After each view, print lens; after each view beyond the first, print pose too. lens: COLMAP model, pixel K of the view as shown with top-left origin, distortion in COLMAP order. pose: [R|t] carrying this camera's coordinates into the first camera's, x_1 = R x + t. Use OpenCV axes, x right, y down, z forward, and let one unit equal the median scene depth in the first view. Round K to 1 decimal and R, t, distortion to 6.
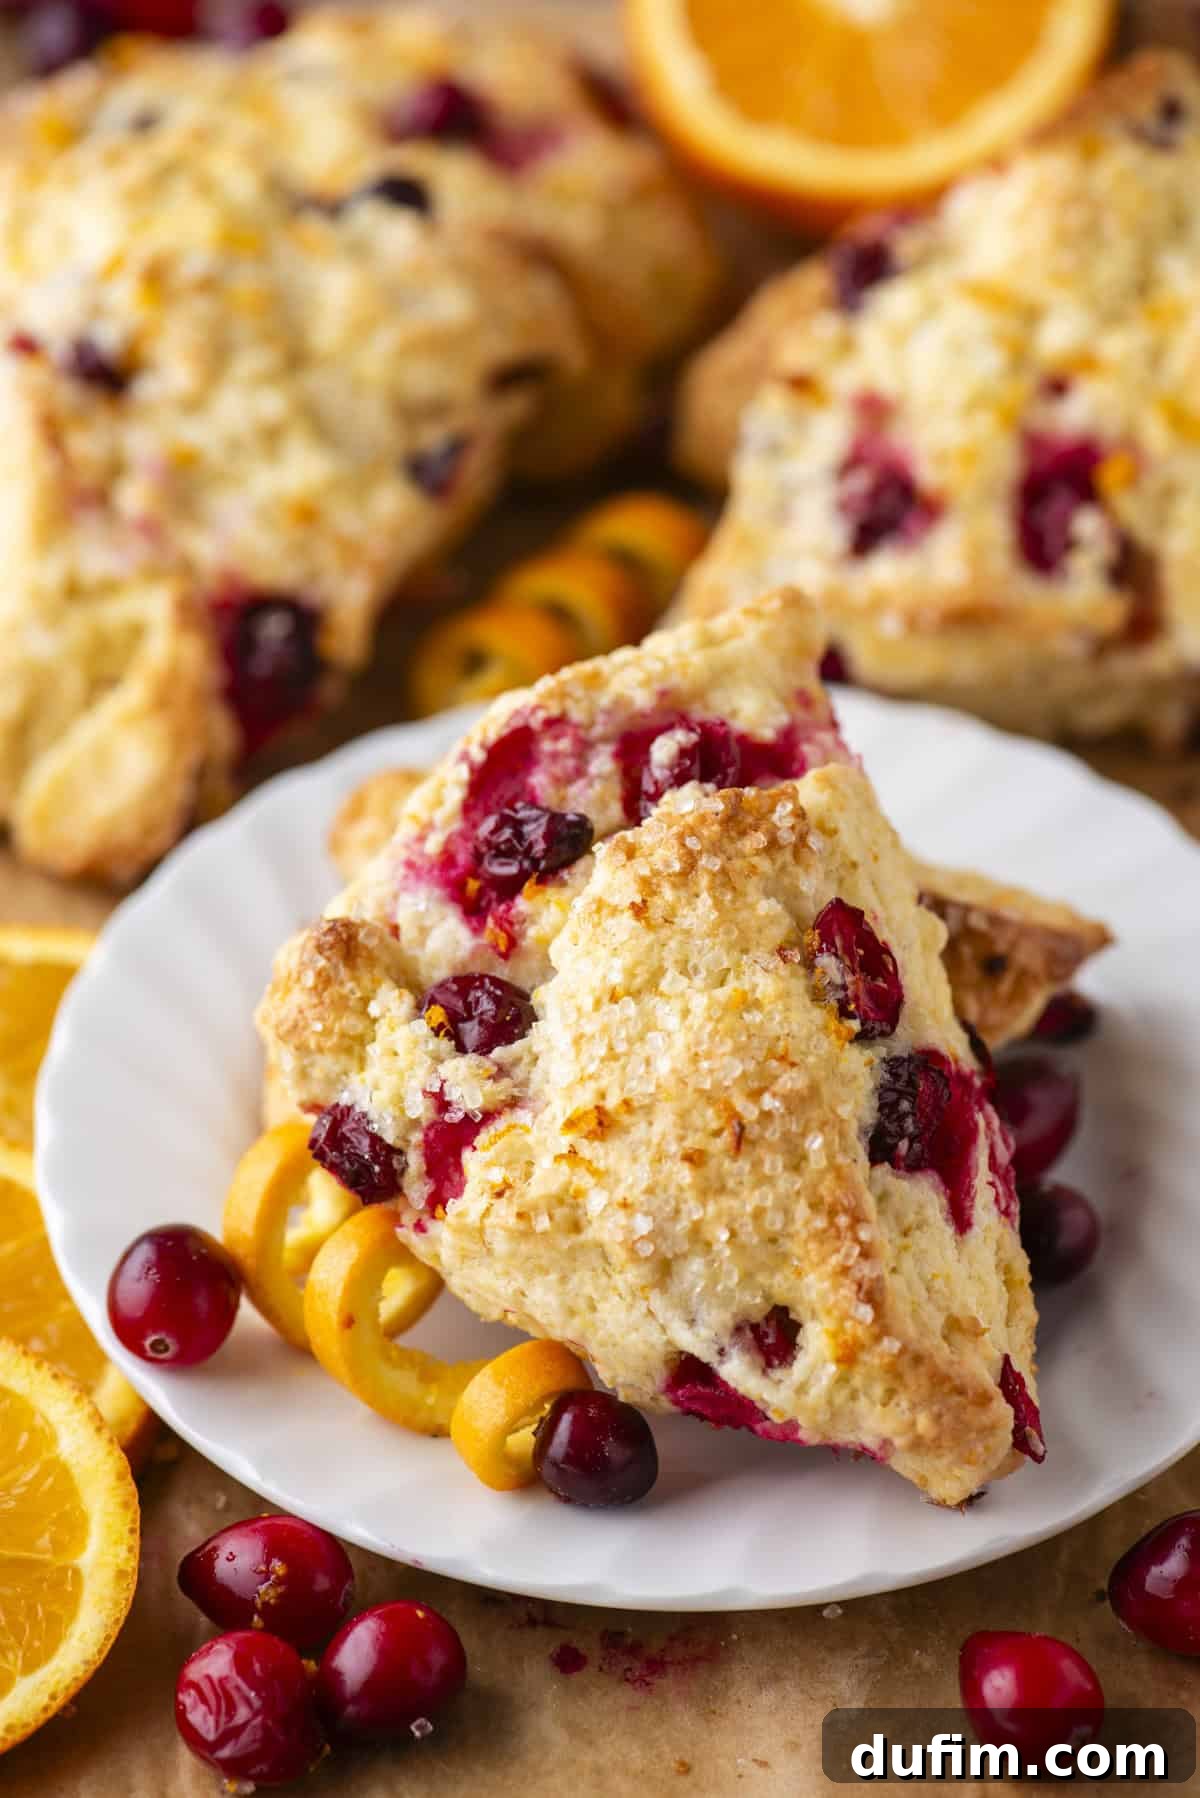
lens RADIAL K [[6211.2, 0, 600.0], [0, 6211.2, 899.0], [0, 0, 1]] dist [-0.173312, -1.524199]
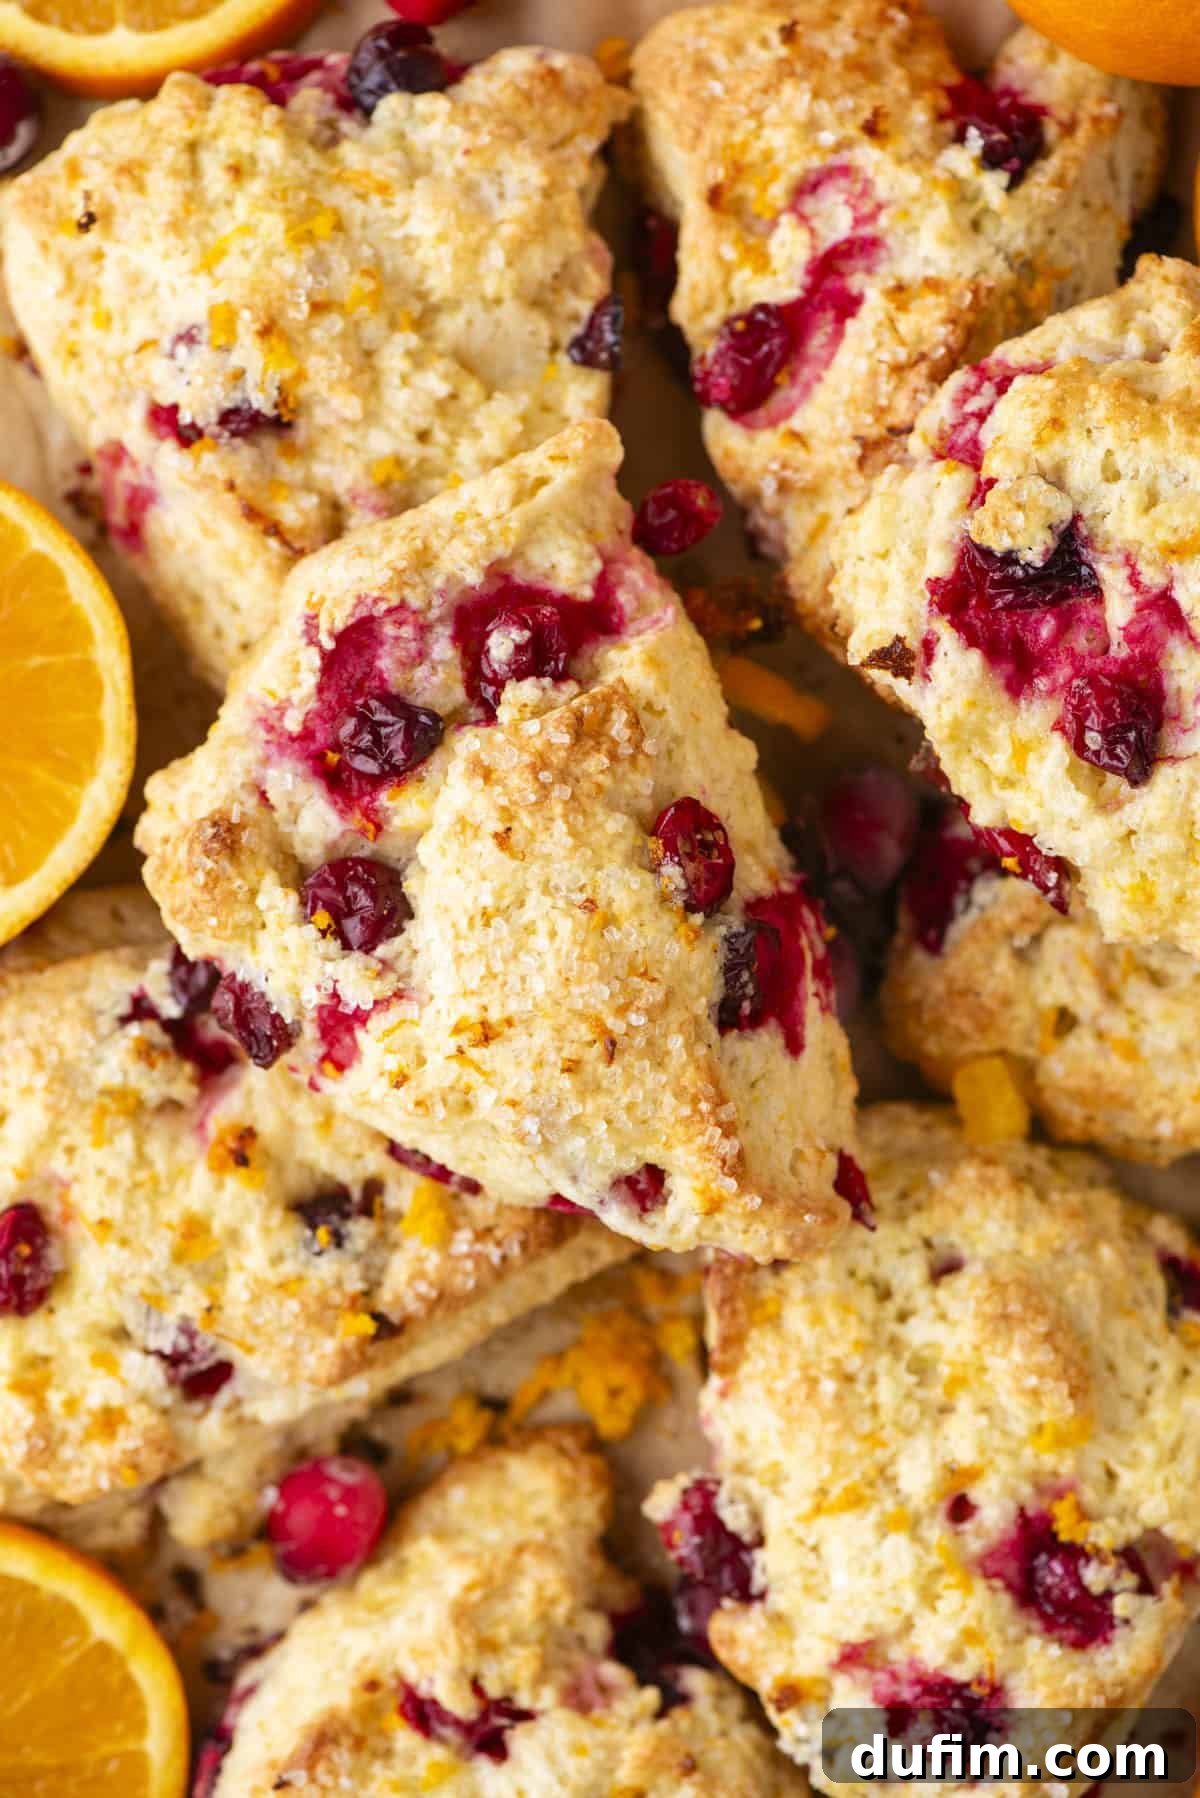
lens RADIAL K [[6211.2, 0, 600.0], [0, 6211.2, 899.0], [0, 0, 1]] dist [-0.173312, -1.524199]
pose [[0.990900, -0.101475, 0.088432, -0.076134], [0.053879, 0.901091, 0.430269, -0.468268], [-0.123347, -0.421589, 0.898359, -0.010869]]
